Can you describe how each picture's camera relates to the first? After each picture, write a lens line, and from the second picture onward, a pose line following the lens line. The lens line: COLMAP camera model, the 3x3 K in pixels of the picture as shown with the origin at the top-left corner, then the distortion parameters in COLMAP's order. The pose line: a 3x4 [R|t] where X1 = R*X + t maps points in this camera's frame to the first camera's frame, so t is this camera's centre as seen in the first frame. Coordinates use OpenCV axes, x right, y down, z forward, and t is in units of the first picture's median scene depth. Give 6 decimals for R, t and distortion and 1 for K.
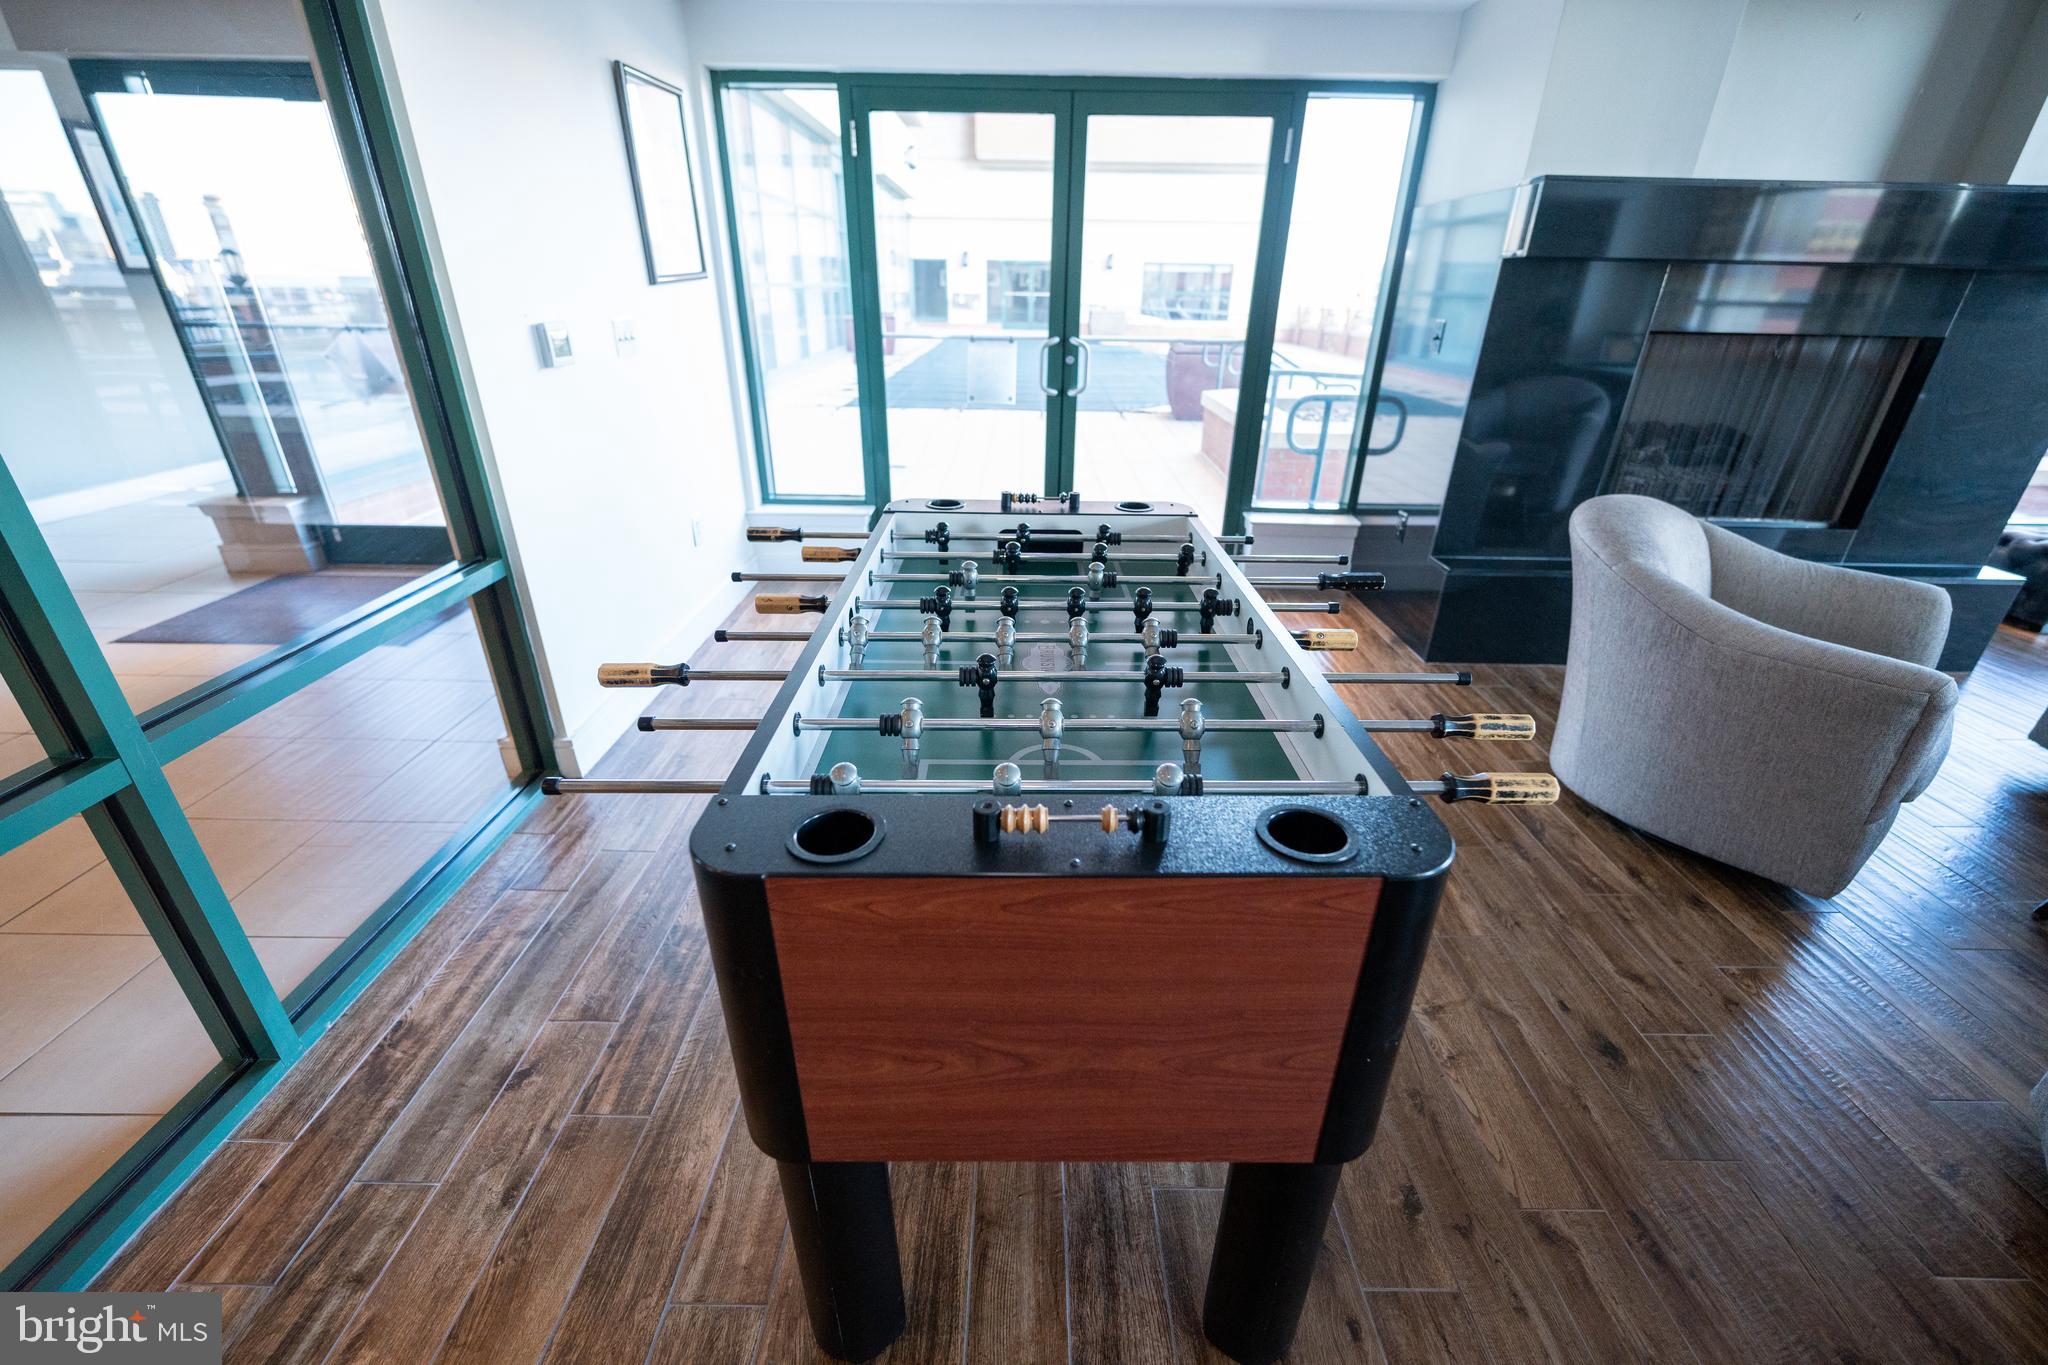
lens RADIAL K [[827.0, 0, 1024.7], [0, 827.0, 681.2], [0, 0, 1]] dist [0.001390, -0.001426]
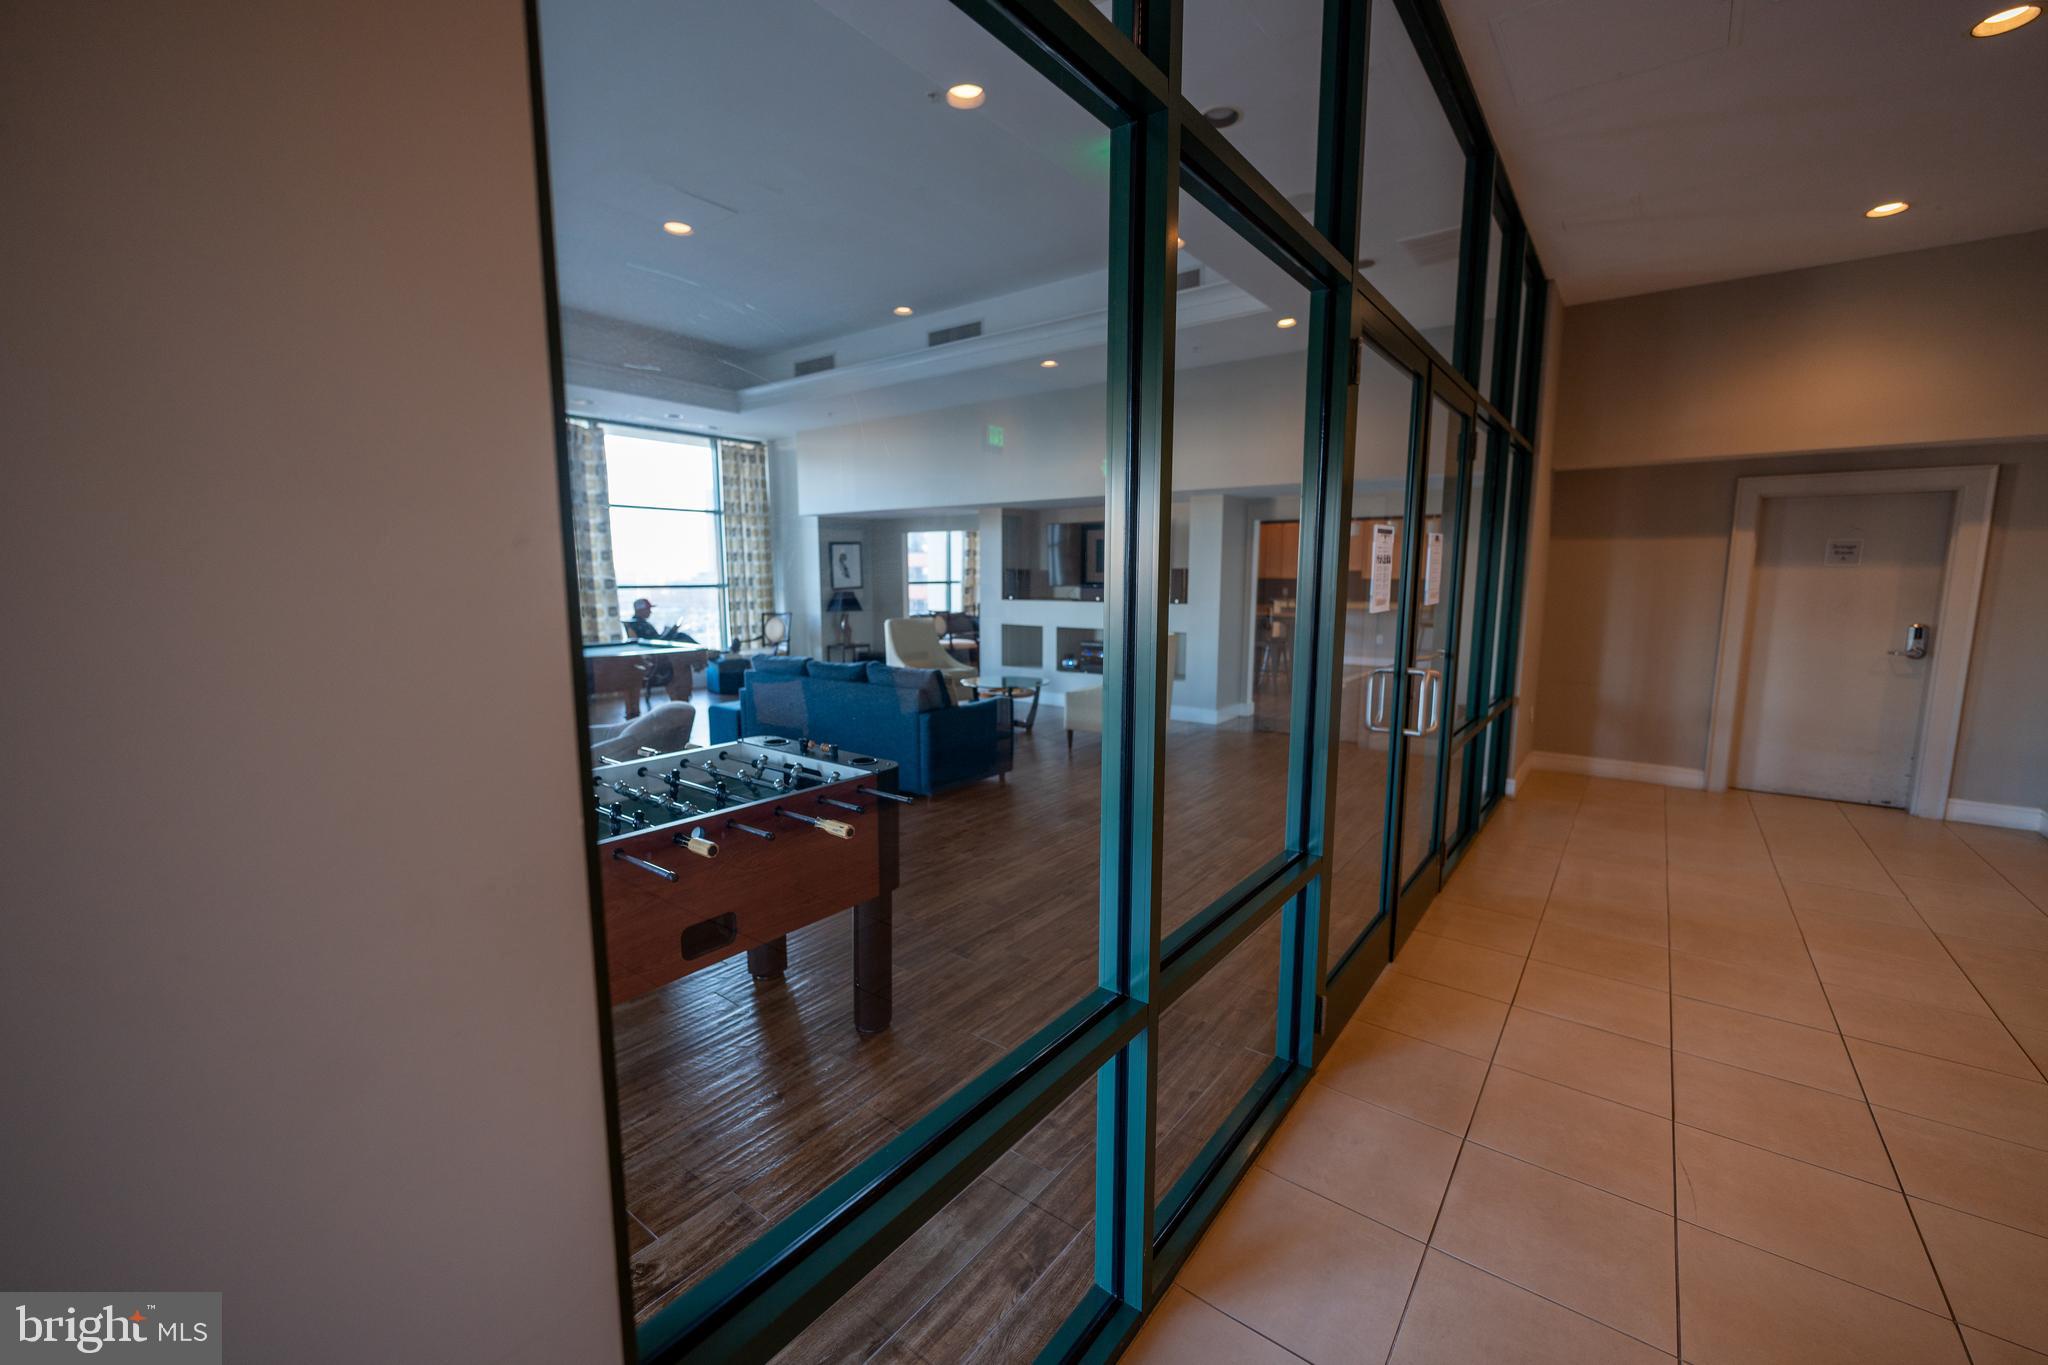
lens RADIAL K [[827.0, 0, 1028.2], [0, 827.0, 690.8], [0, 0, 1]] dist [0.001390, -0.001426]
pose [[-0.802406, -0.091372, 0.589742, -1.350719], [0.247544, 0.848224, 0.468229, -0.727115], [-0.543016, 0.521697, -0.658002, 1.334564]]
